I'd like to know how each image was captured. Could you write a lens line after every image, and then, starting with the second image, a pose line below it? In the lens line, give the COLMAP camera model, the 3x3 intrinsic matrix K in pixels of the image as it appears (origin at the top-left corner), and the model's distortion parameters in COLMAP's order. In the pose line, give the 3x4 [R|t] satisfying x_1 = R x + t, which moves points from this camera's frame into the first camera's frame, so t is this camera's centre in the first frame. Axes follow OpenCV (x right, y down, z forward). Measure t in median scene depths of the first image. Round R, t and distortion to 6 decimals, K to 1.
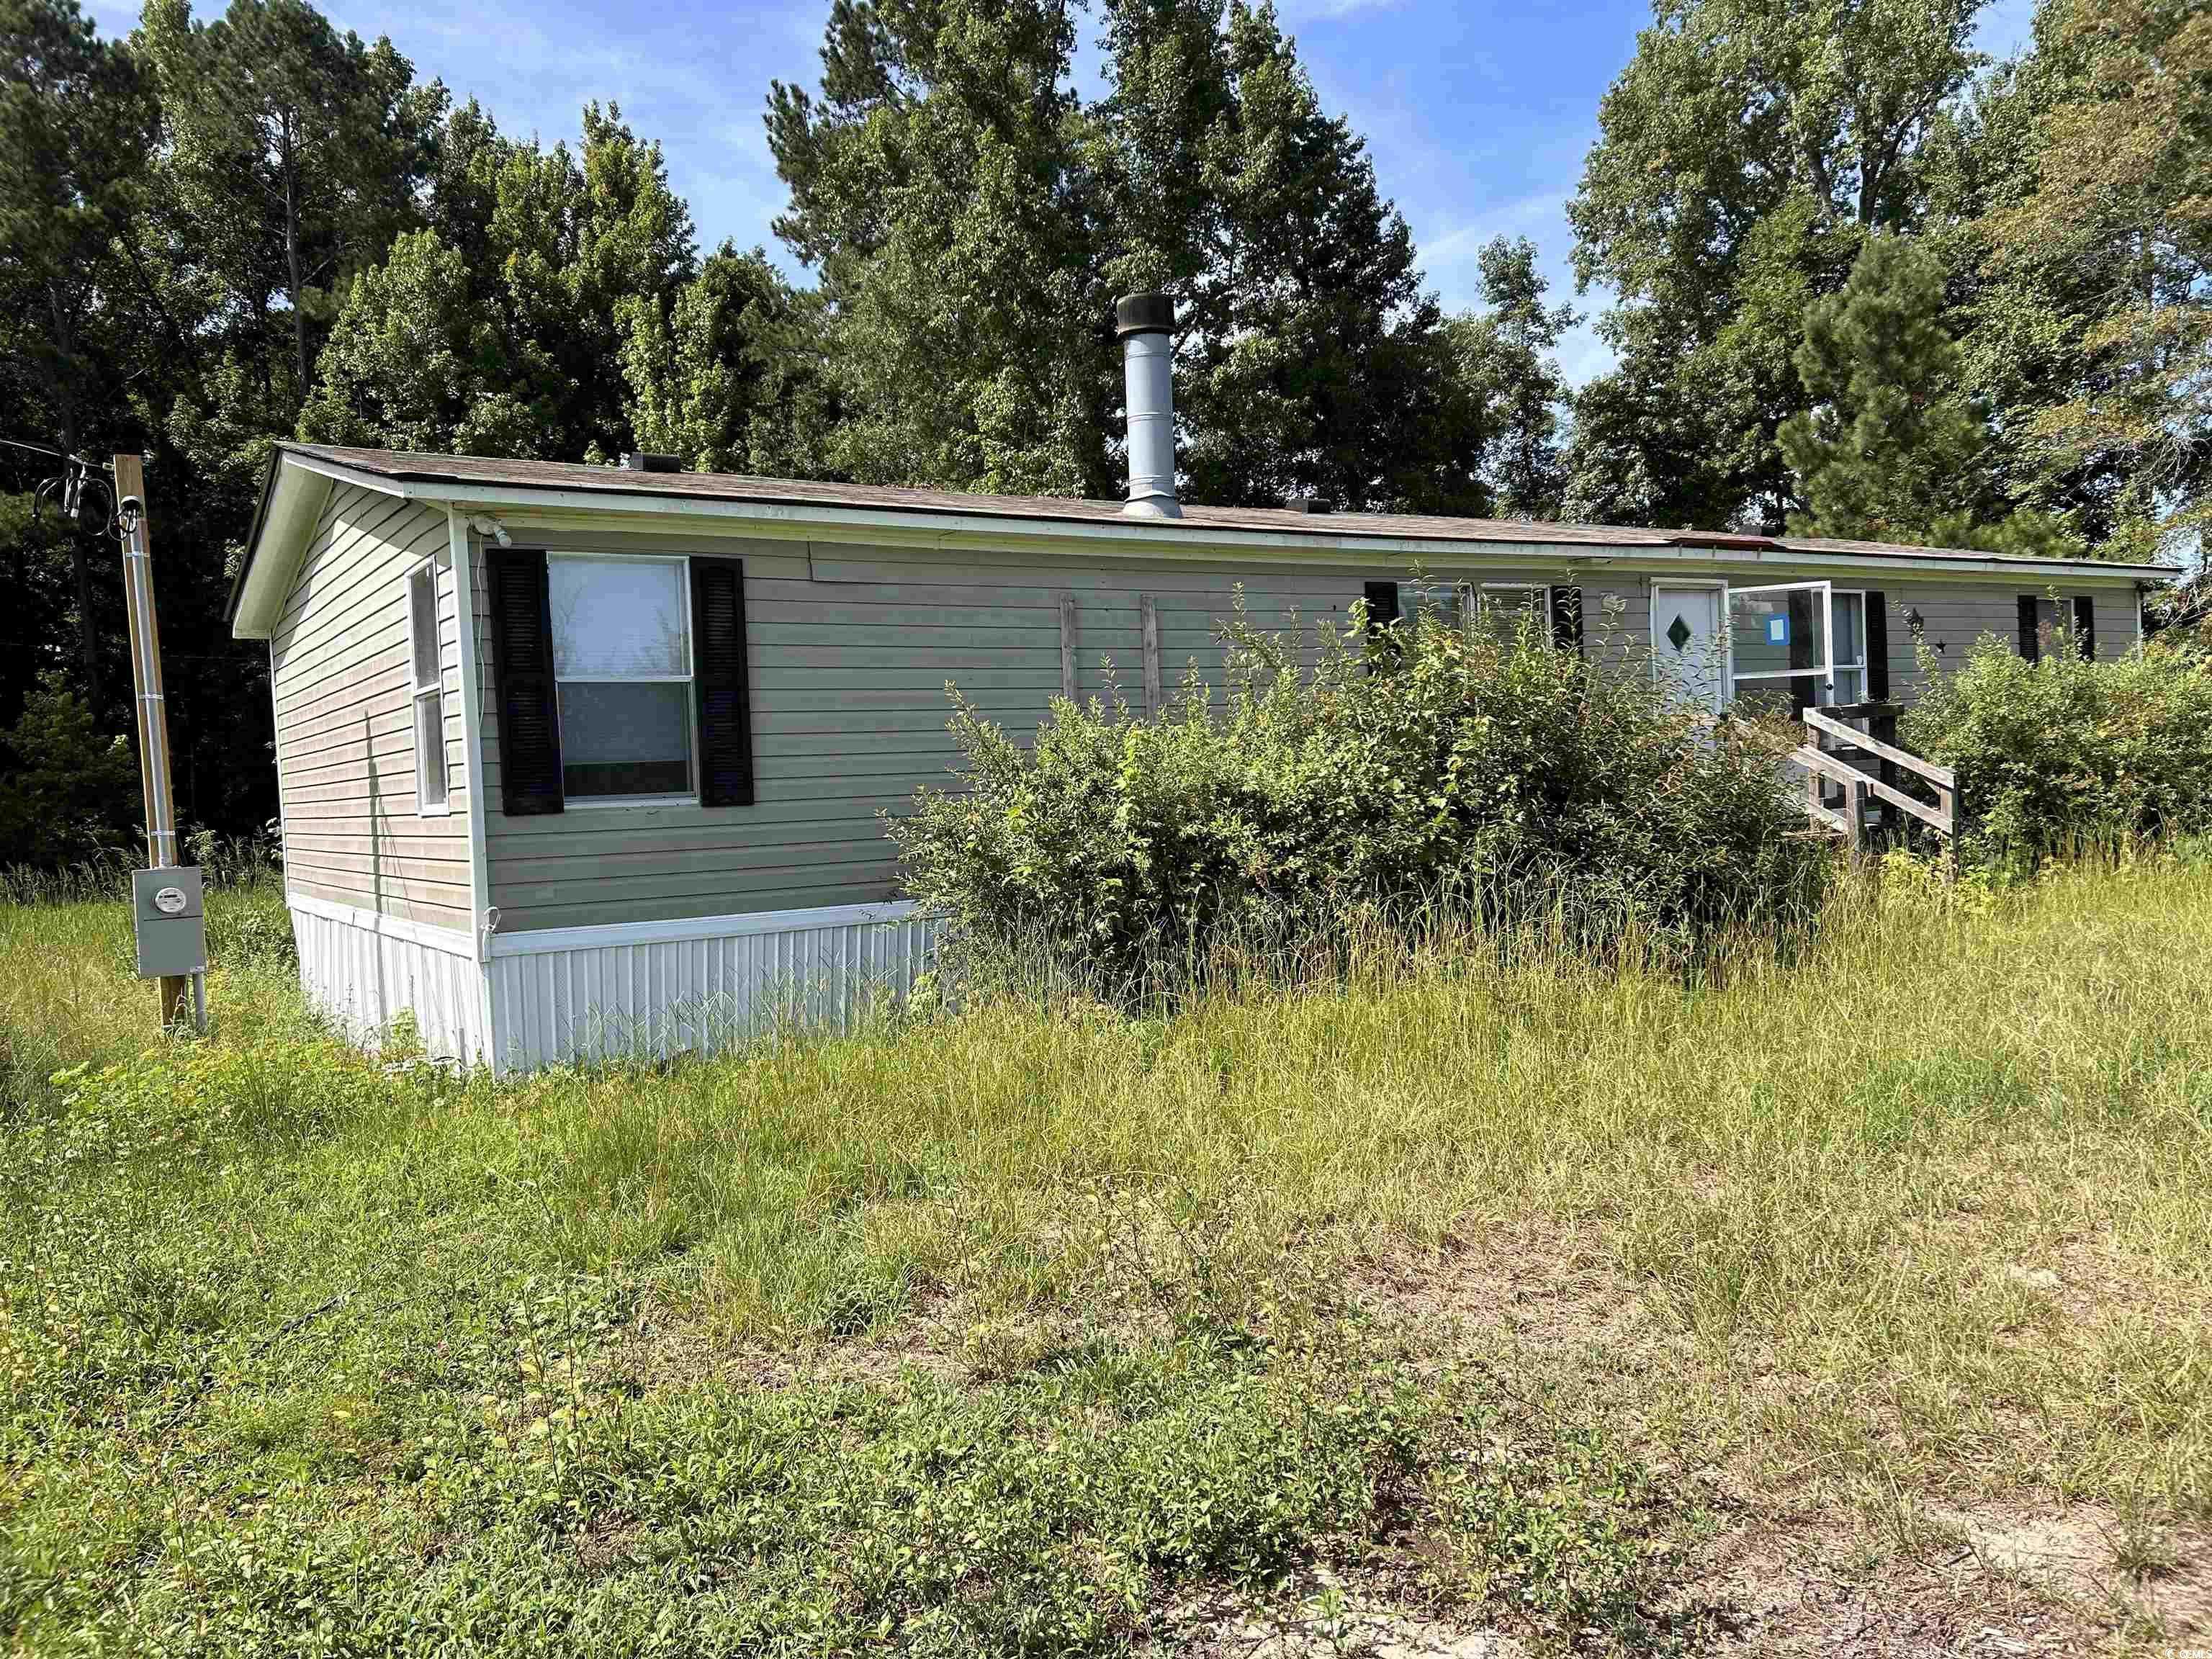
lens RADIAL K [[1681.1, 0, 1106.0], [0, 1681.1, 829.5], [0, 0, 1]] dist [0.048846, -0.047272]
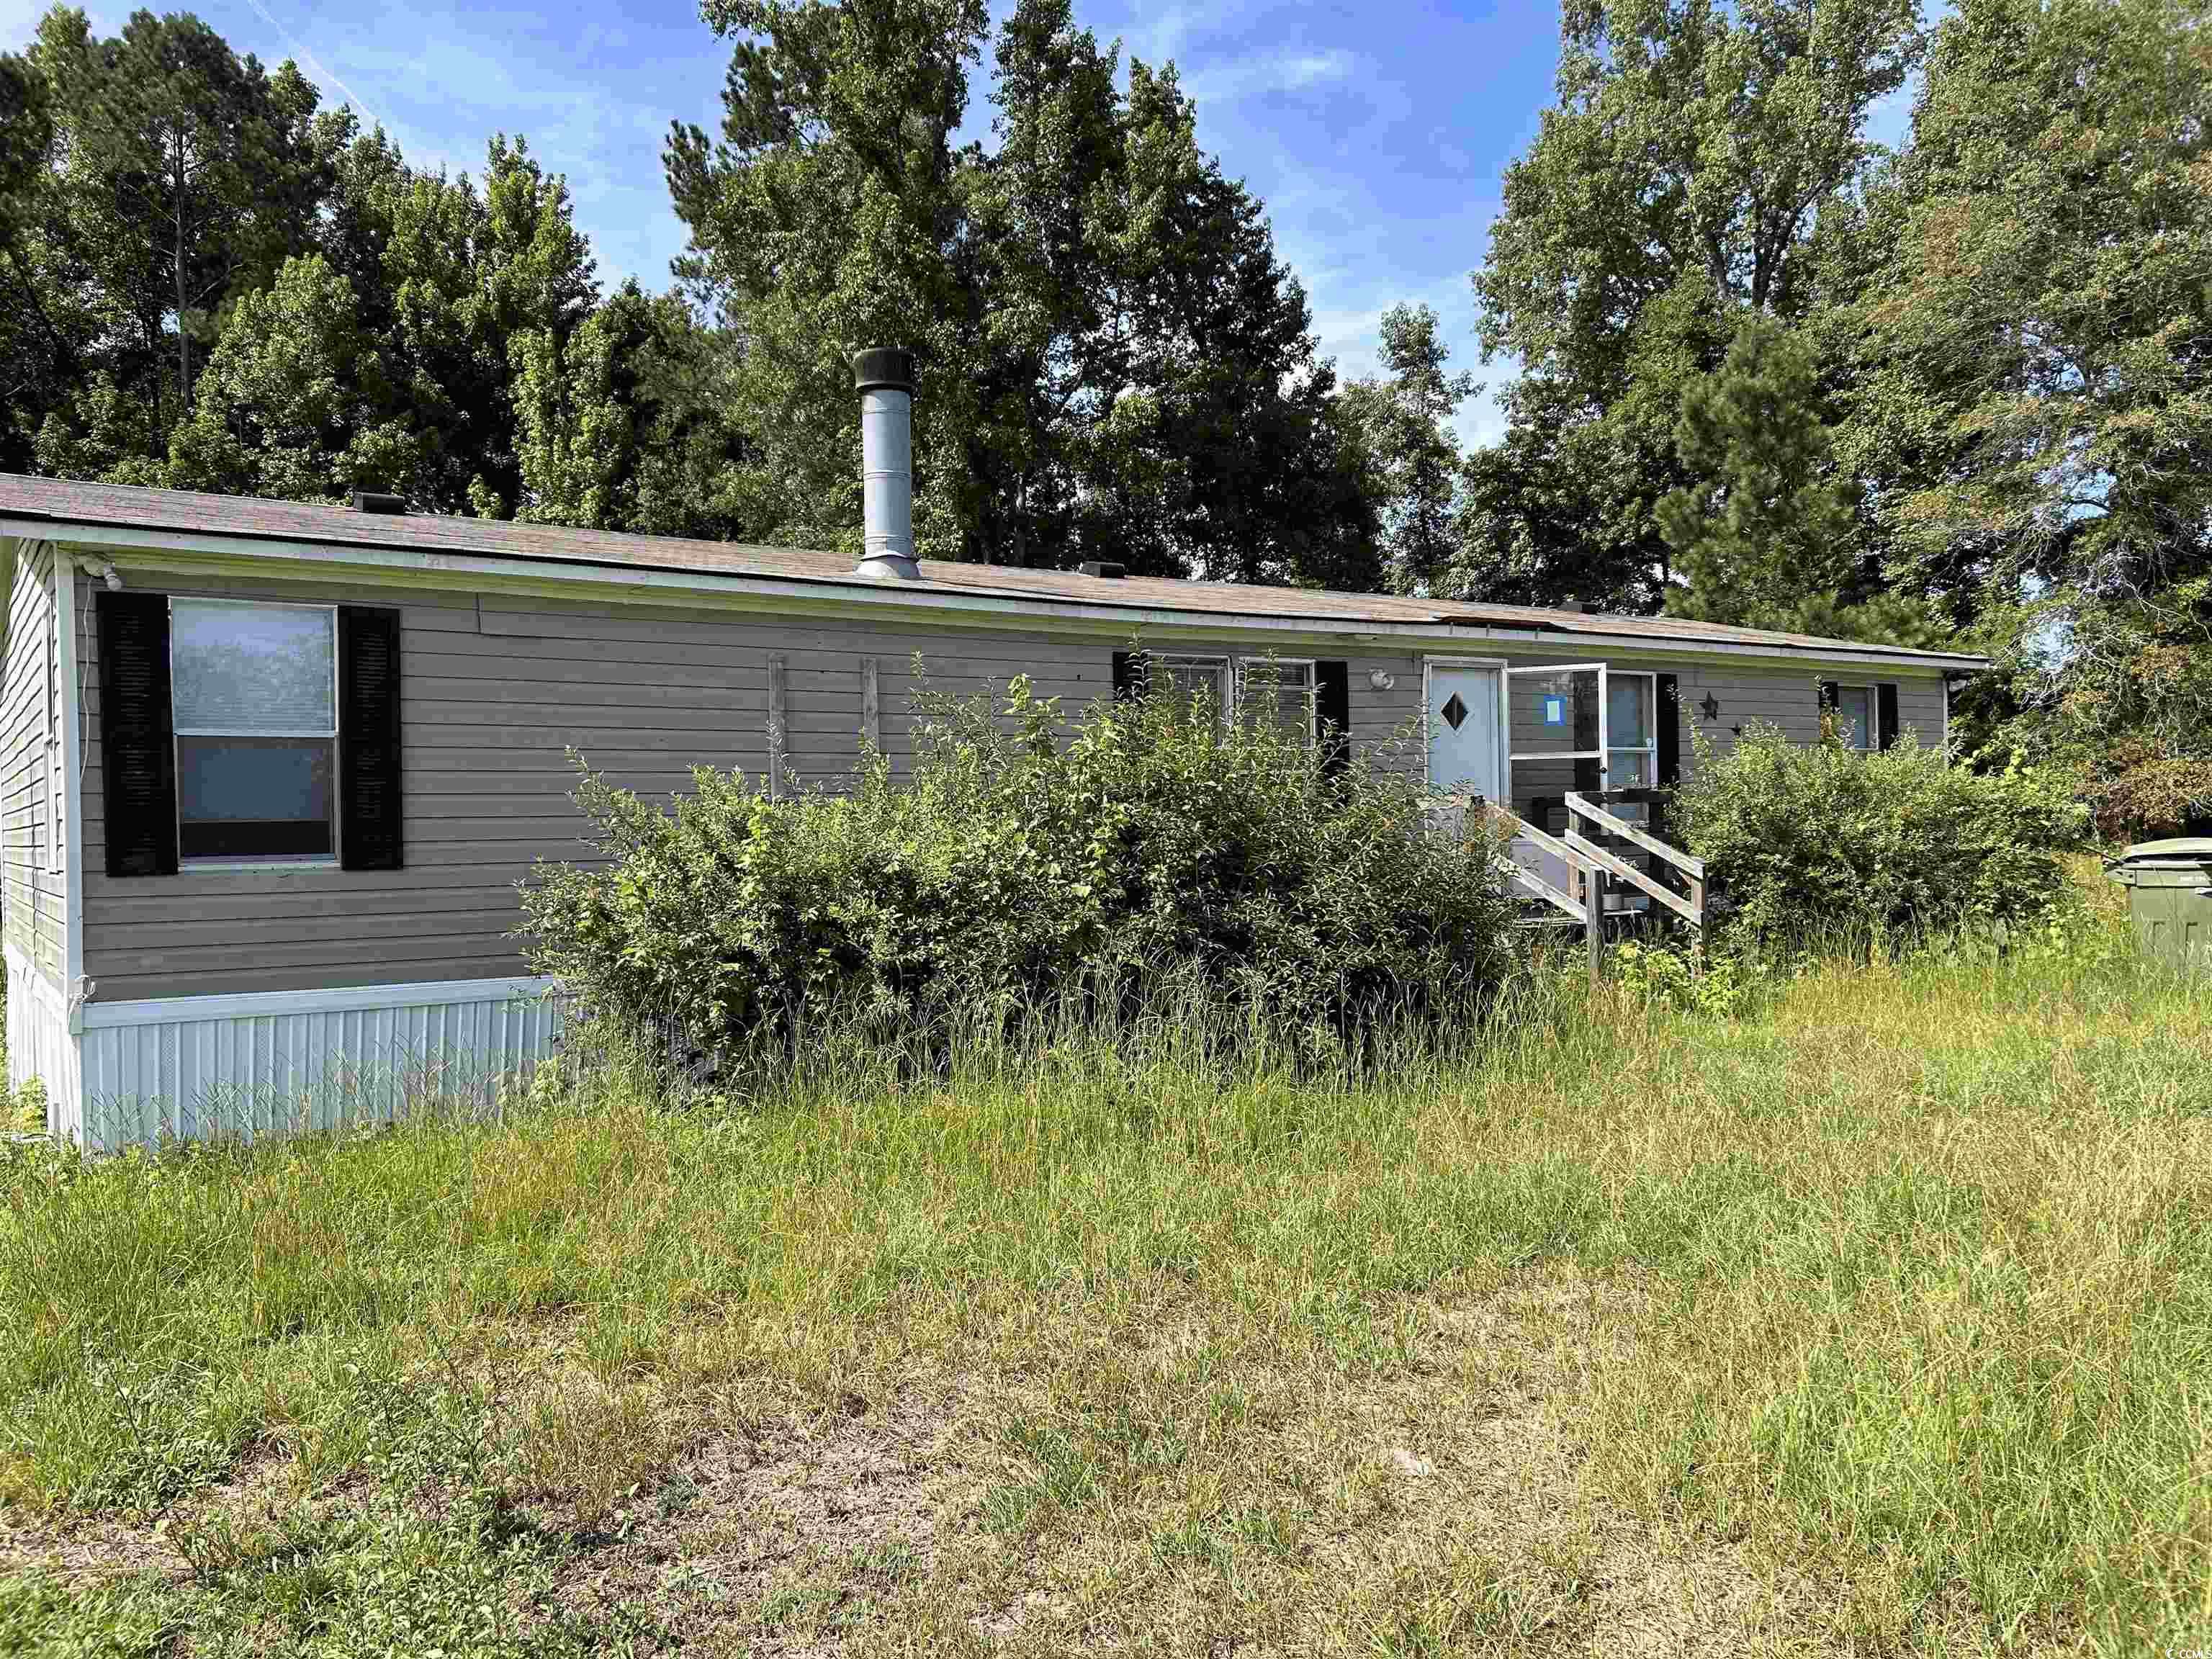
lens RADIAL K [[1678.9, 0, 1100.7], [0, 1678.9, 836.3], [0, 0, 1]] dist [0.051354, -0.050977]
pose [[0.999063, 0.026850, 0.033933, 0.037653], [-0.026021, 0.999357, -0.024650, -0.005069], [-0.034573, 0.023744, 0.999120, 0.010360]]
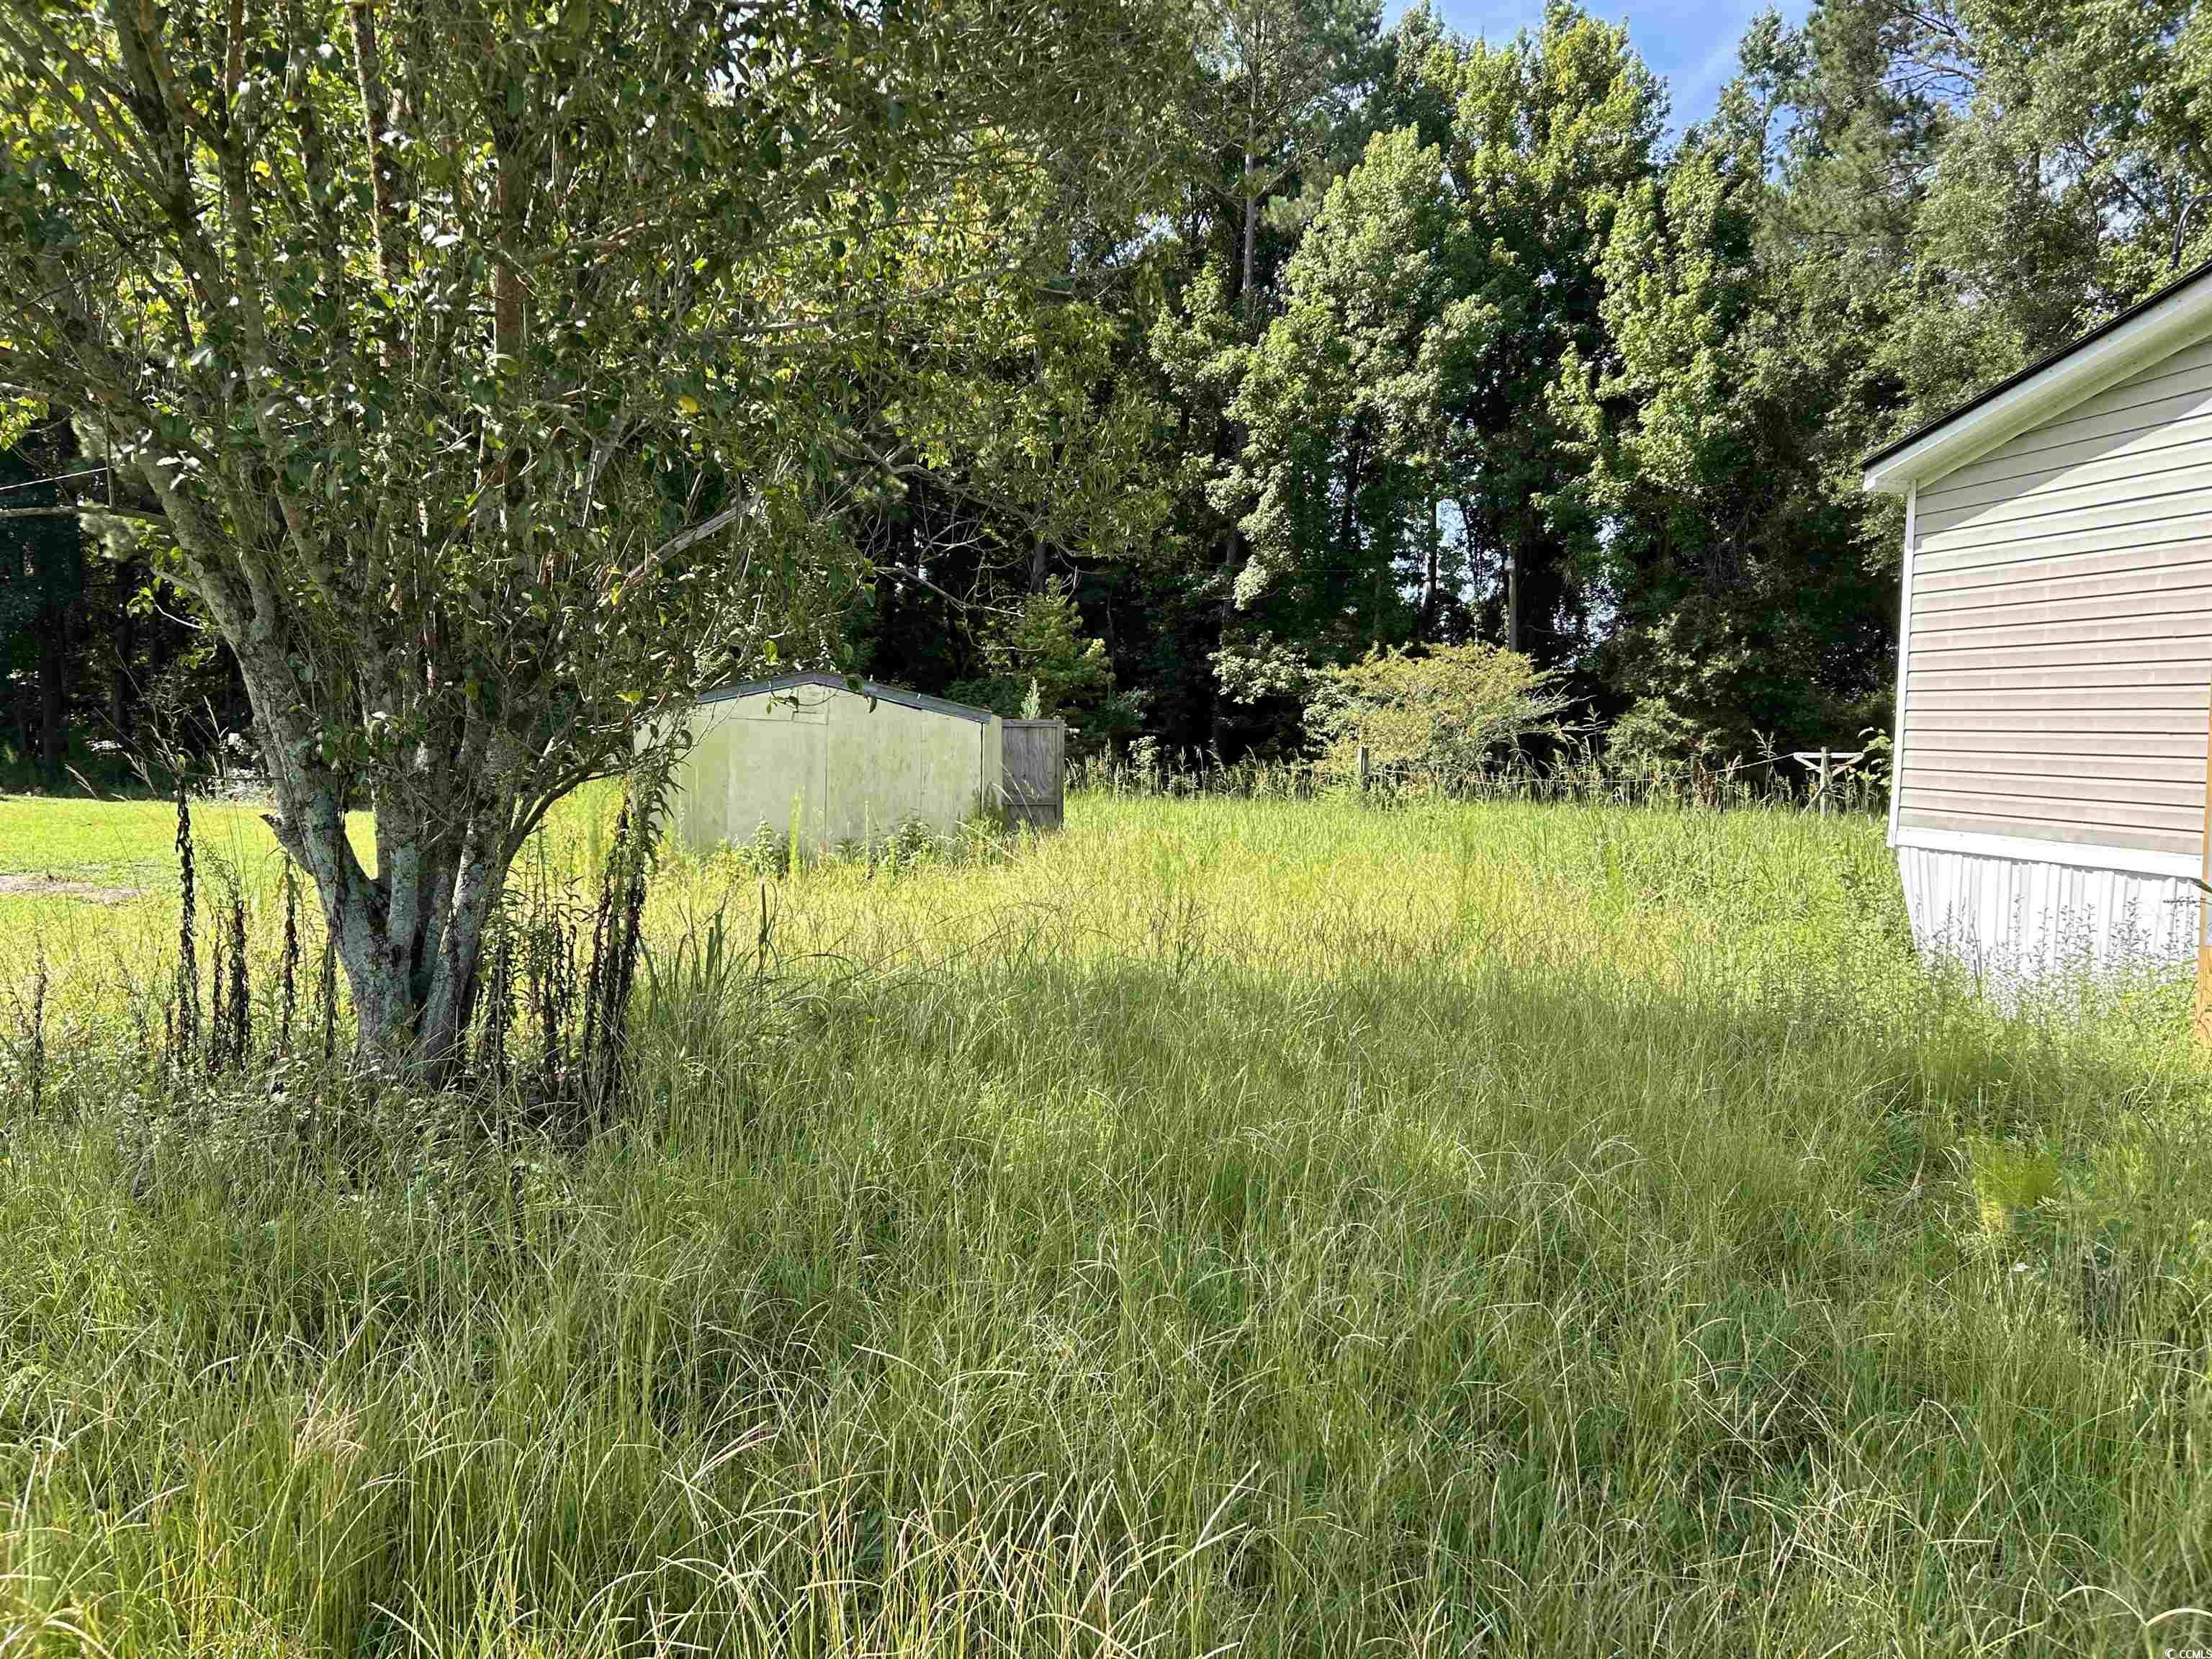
lens RADIAL K [[1663.2, 0, 1064.3], [0, 1663.2, 836.8], [0, 0, 1]] dist [0.004333, -0.003033]
pose [[0.915127, 0.093690, -0.392128, -0.211004], [-0.078497, 0.995416, 0.054638, 0.012158], [0.395450, -0.019220, 0.918287, 0.064894]]
